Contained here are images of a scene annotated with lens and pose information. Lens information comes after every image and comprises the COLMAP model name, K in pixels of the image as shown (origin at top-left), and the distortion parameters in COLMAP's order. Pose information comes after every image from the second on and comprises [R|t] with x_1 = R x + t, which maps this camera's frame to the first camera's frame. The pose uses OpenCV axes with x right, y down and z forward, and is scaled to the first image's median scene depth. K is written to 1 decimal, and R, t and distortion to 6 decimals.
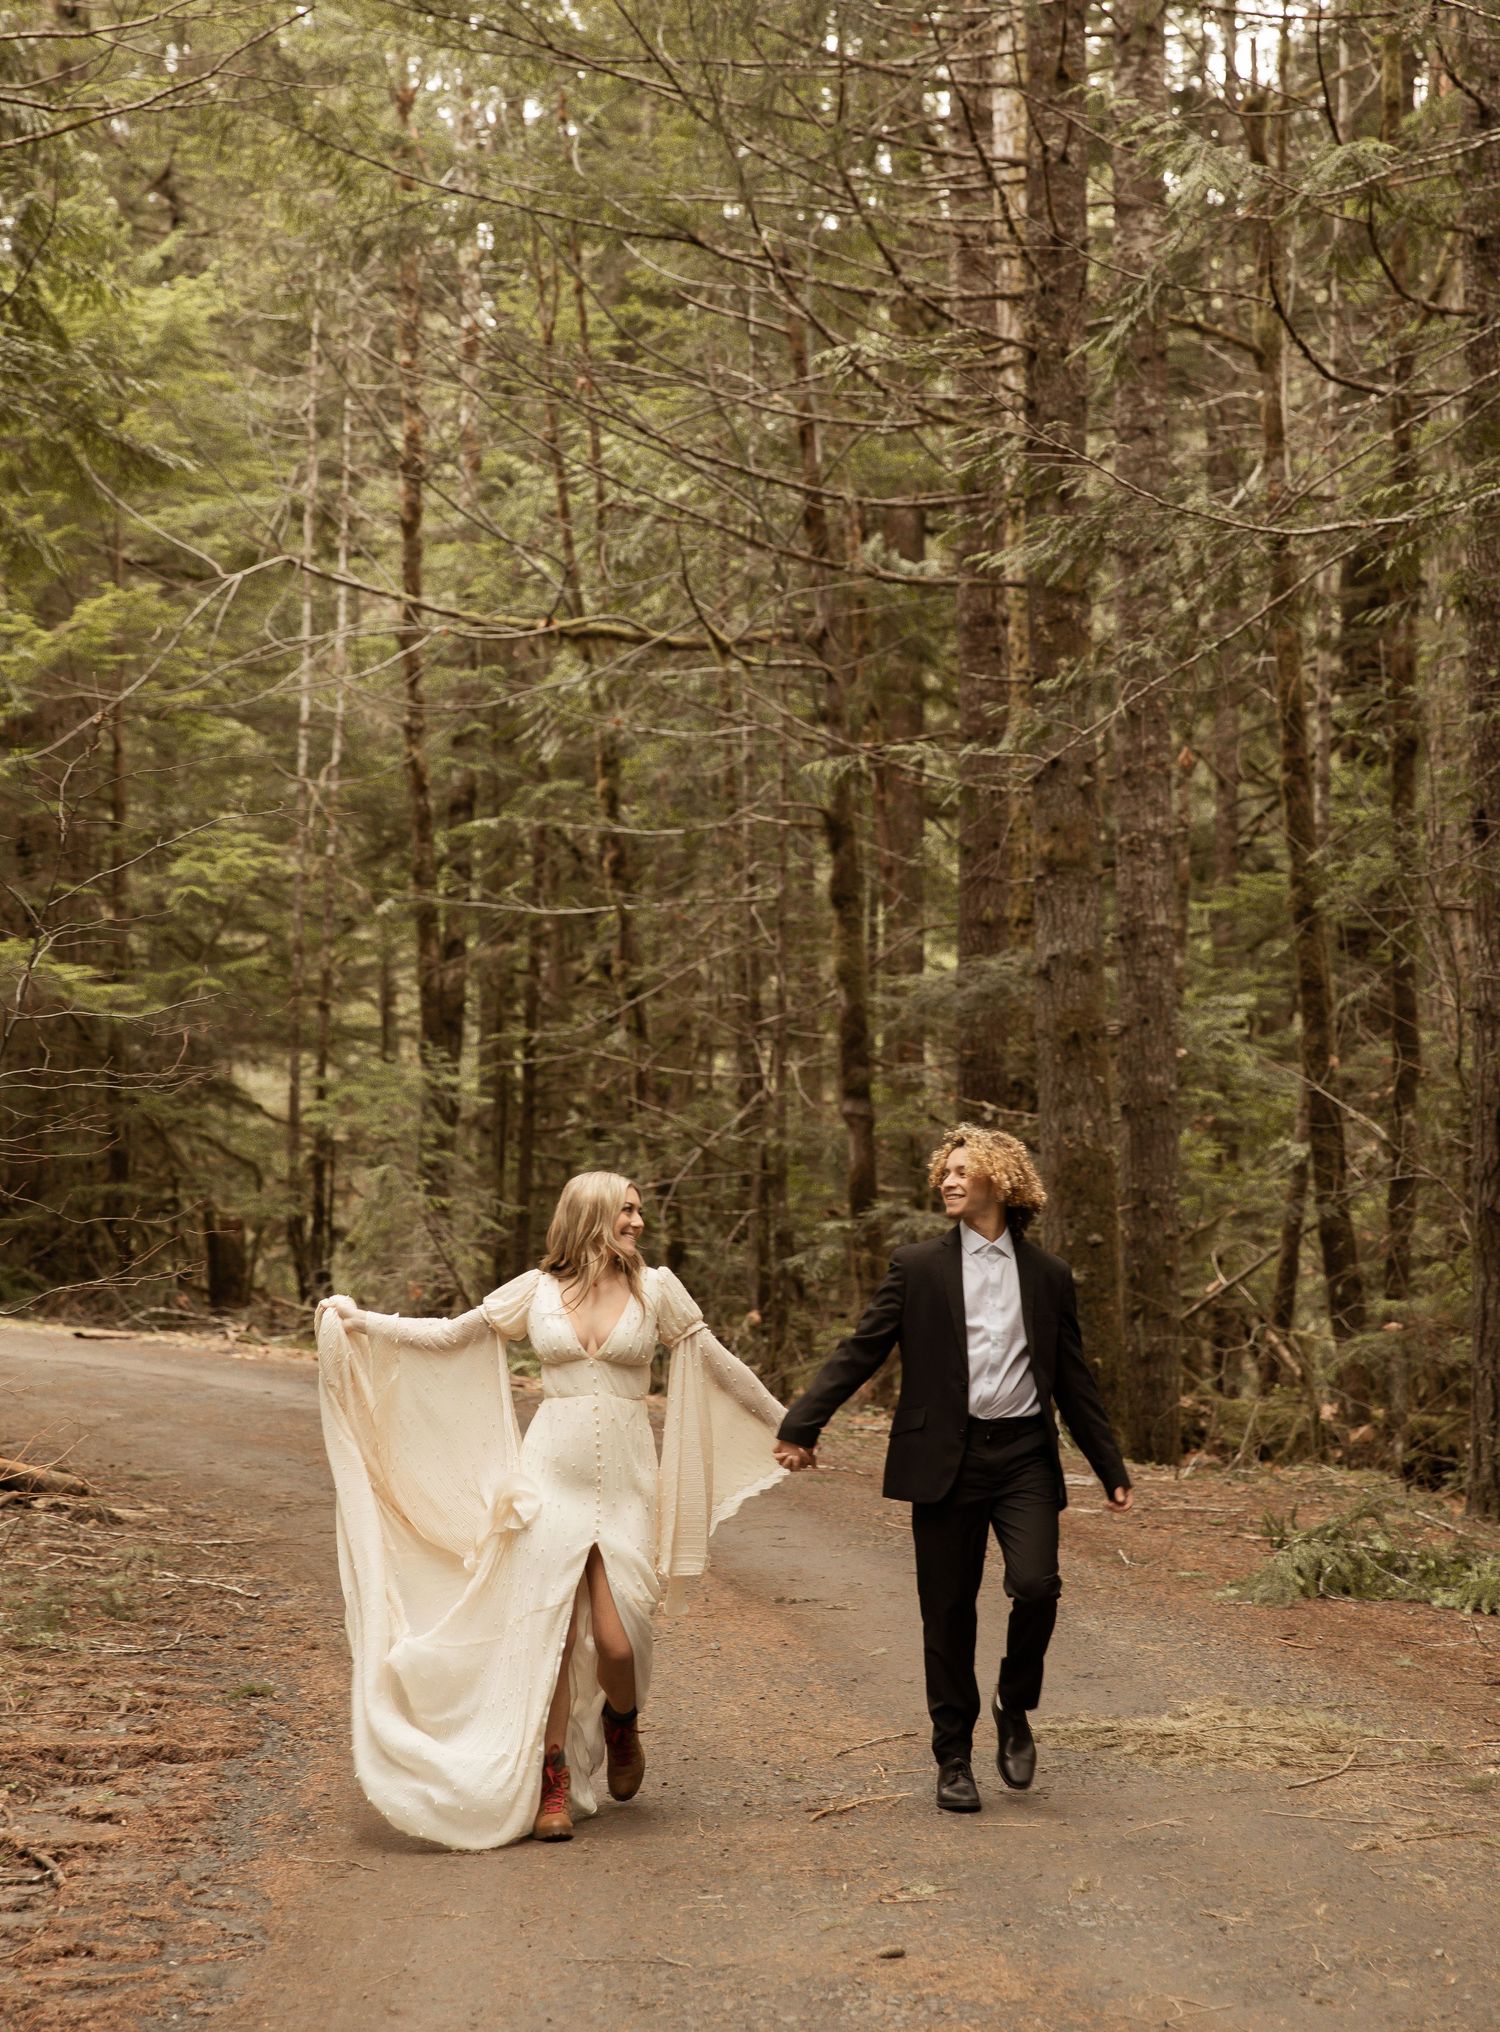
lens RADIAL K [[3914.0, 0, 740.8], [0, 3914.0, 919.1], [0, 0, 1]] dist [0.175364, 0.000000]
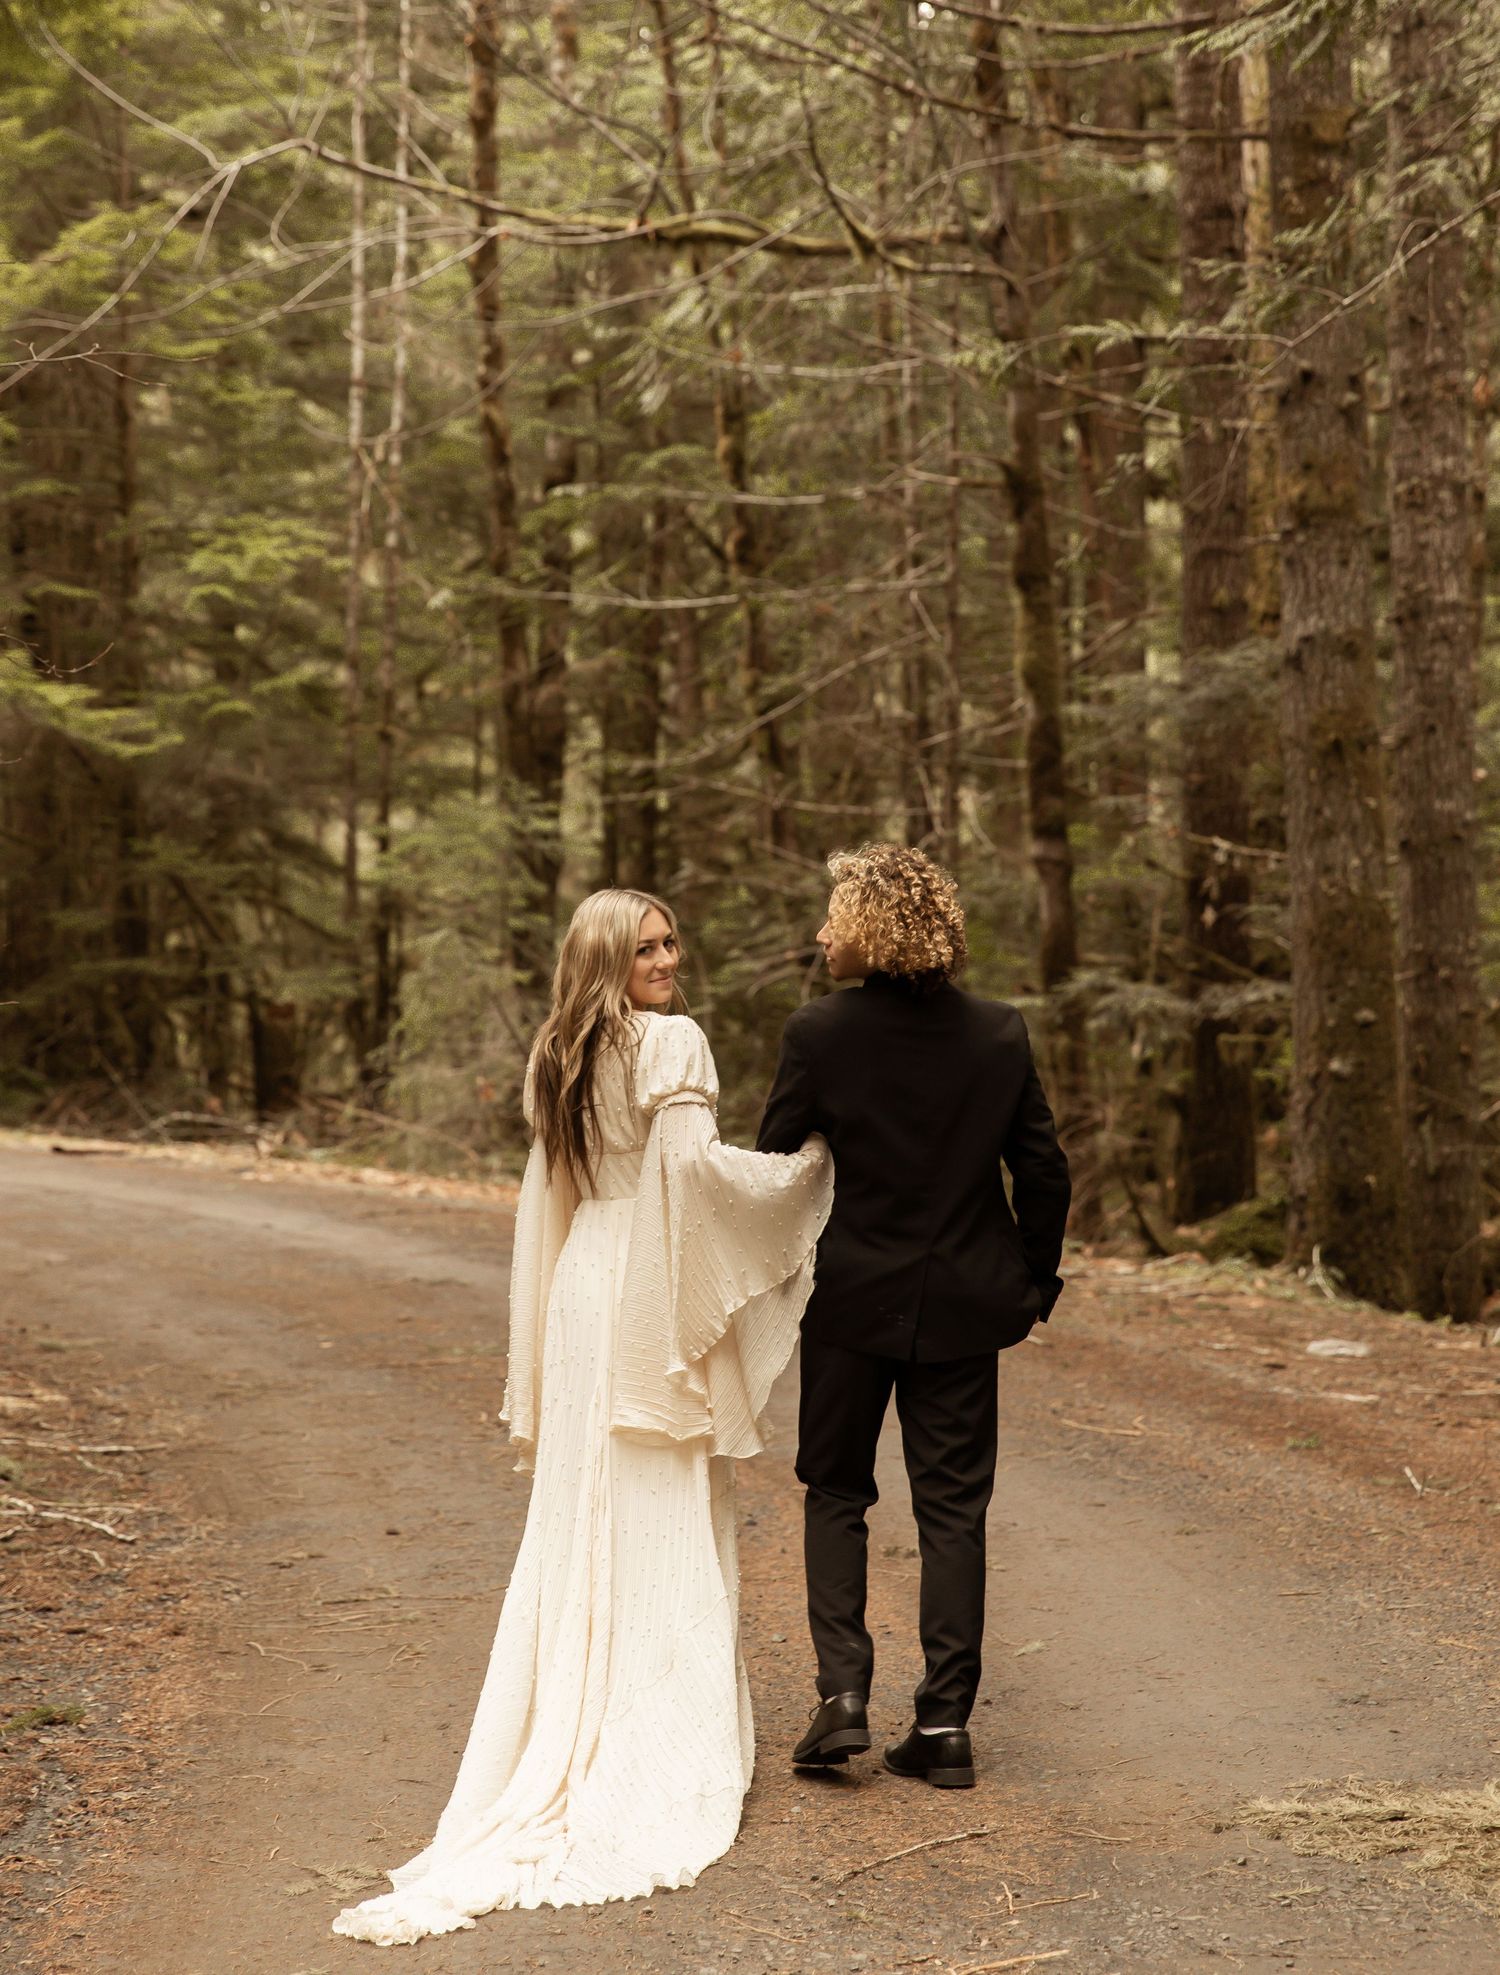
lens RADIAL K [[4480.2, 0, 680.5], [0, 4480.2, 814.6], [0, 0, 1]] dist [0.207595, 0.000000]
pose [[0.998100, -0.010611, -0.060692, 0.009934], [0.012632, 0.999375, 0.033017, 0.010297], [0.060304, -0.033721, 0.997610, 0.109435]]
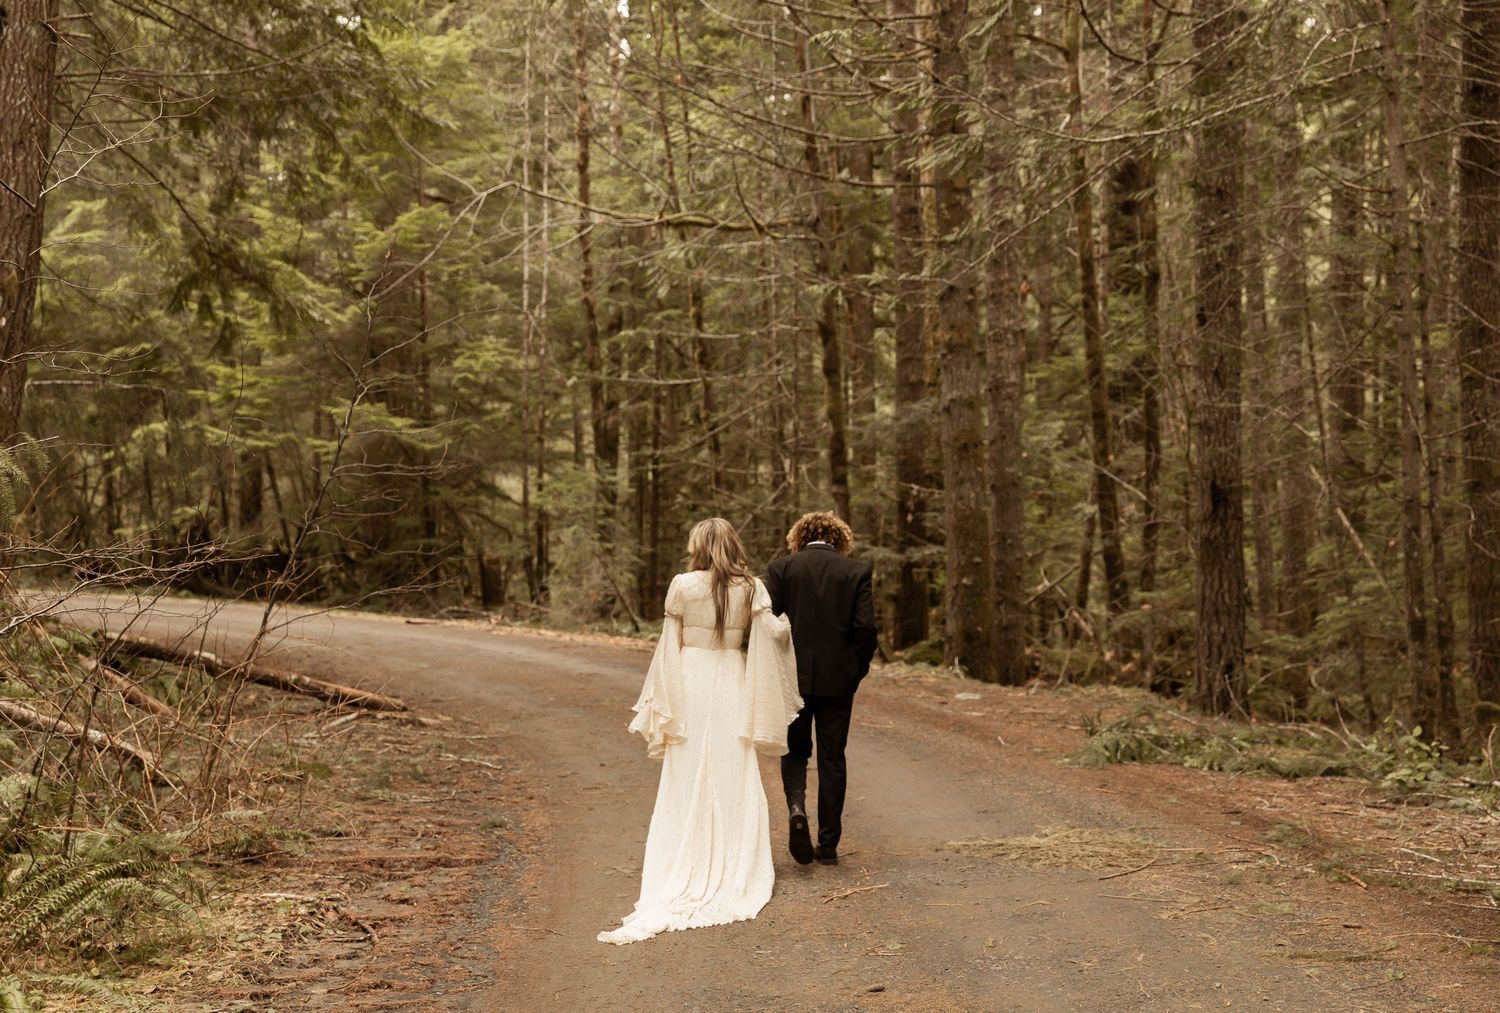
lens RADIAL K [[2122.1, 0, 686.5], [0, 2122.1, 533.1], [0, 0, 1]] dist [0.085557, 0.000000]
pose [[0.999032, -0.015245, -0.041252, -0.000183], [0.017873, 0.997783, 0.064103, 0.004659], [0.040183, -0.064778, 0.997090, 0.036300]]
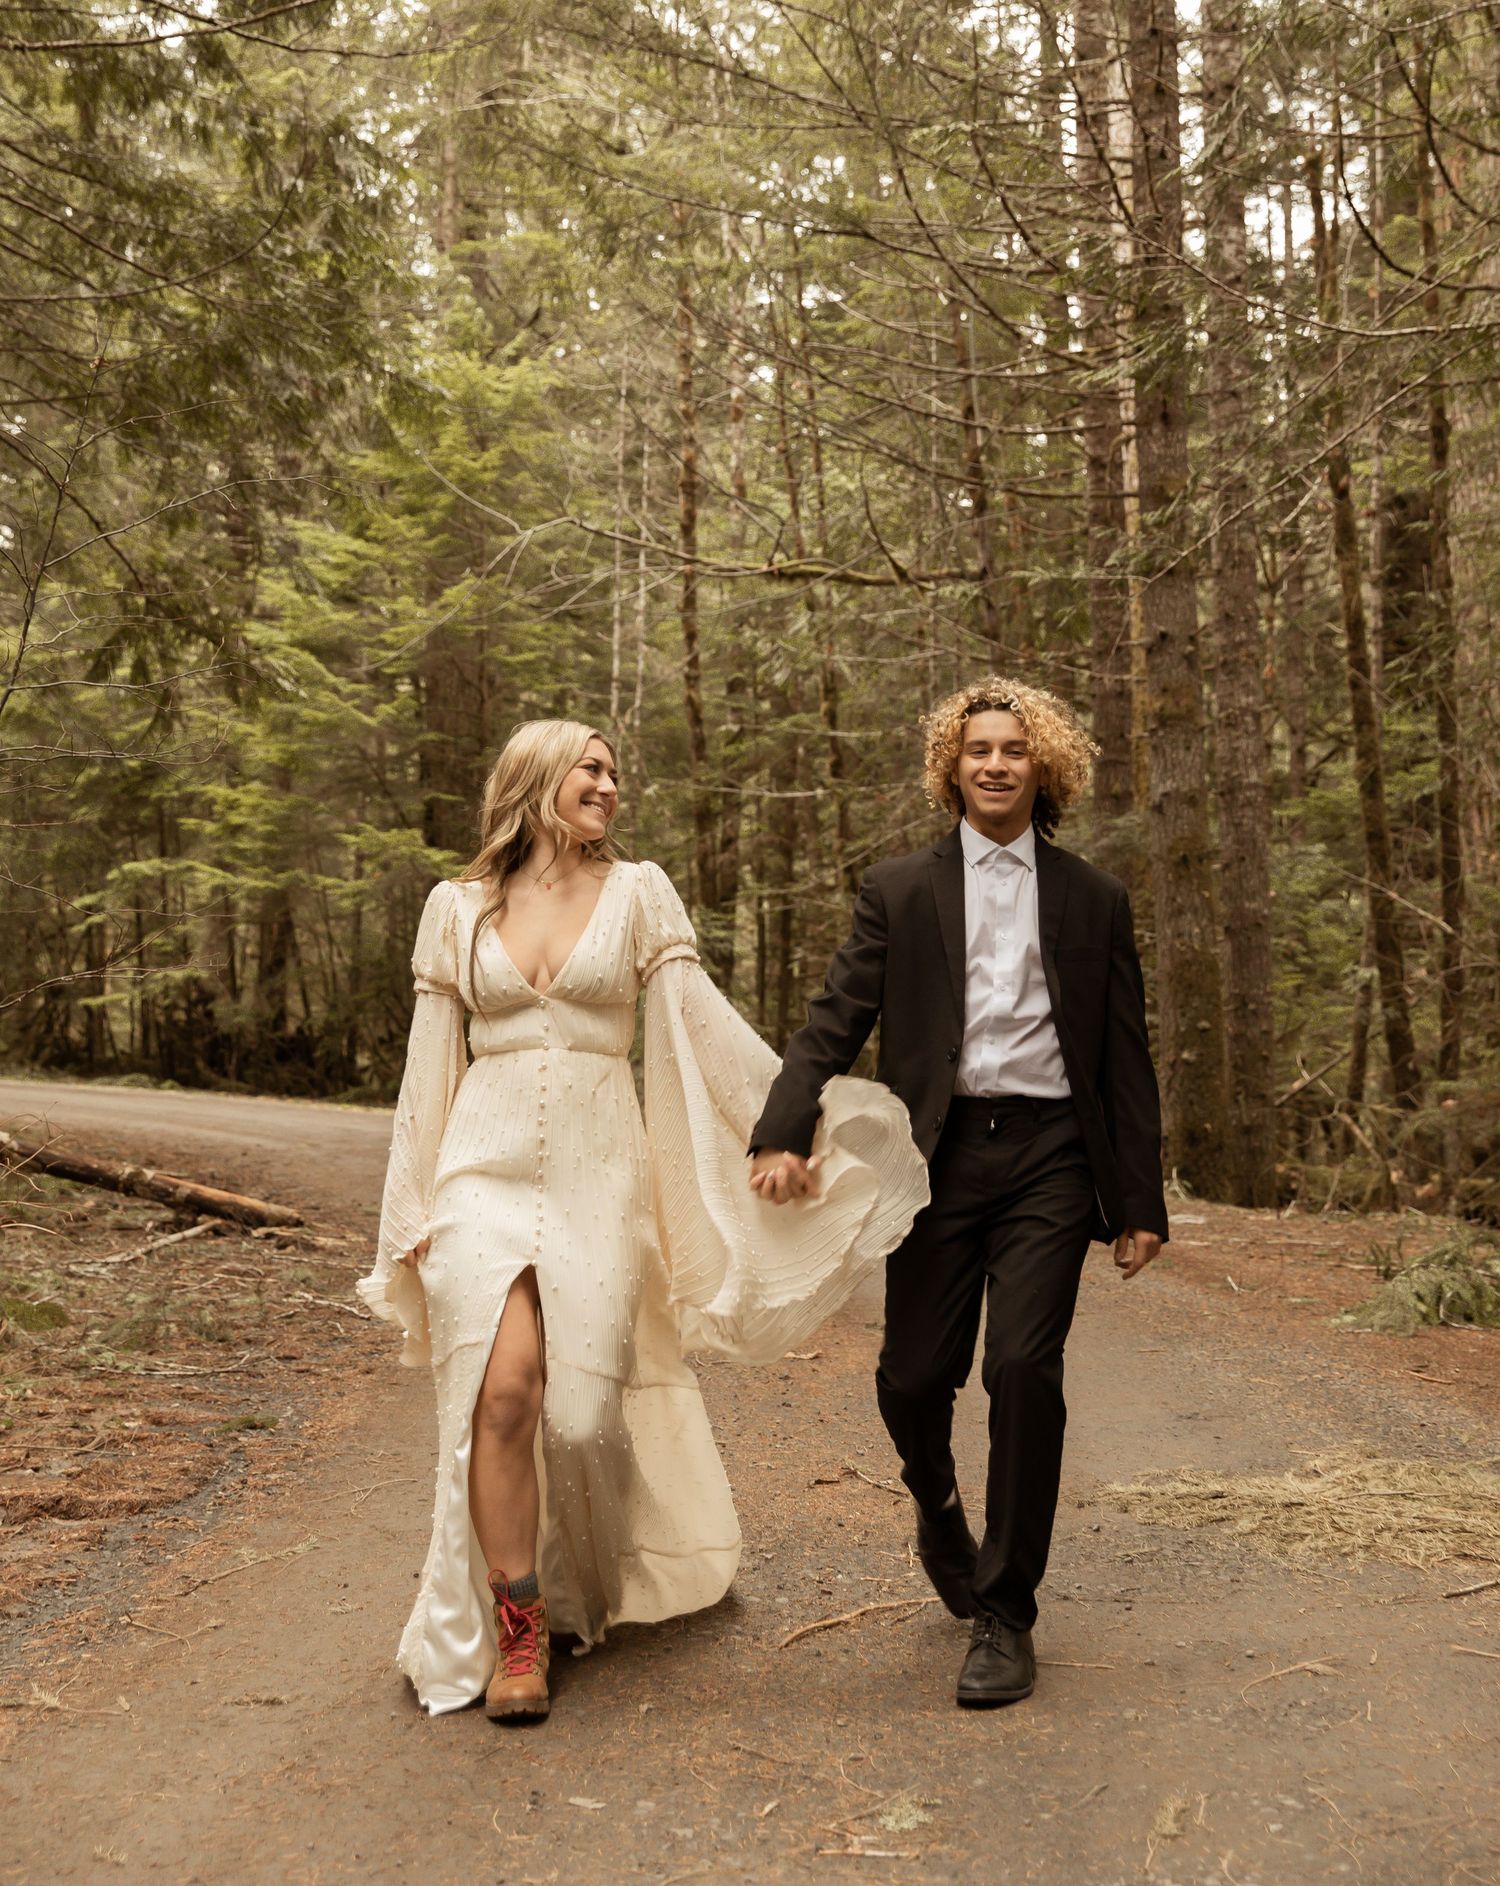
lens RADIAL K [[2457.6, 0, 755.6], [0, 2457.6, 784.5], [0, 0, 1]] dist [0.038109, 0.000000]
pose [[0.995833, -0.014000, -0.090117, 0.017027], [0.010050, 0.998975, -0.044137, 0.030278], [0.090643, 0.043047, 0.994953, 0.176893]]
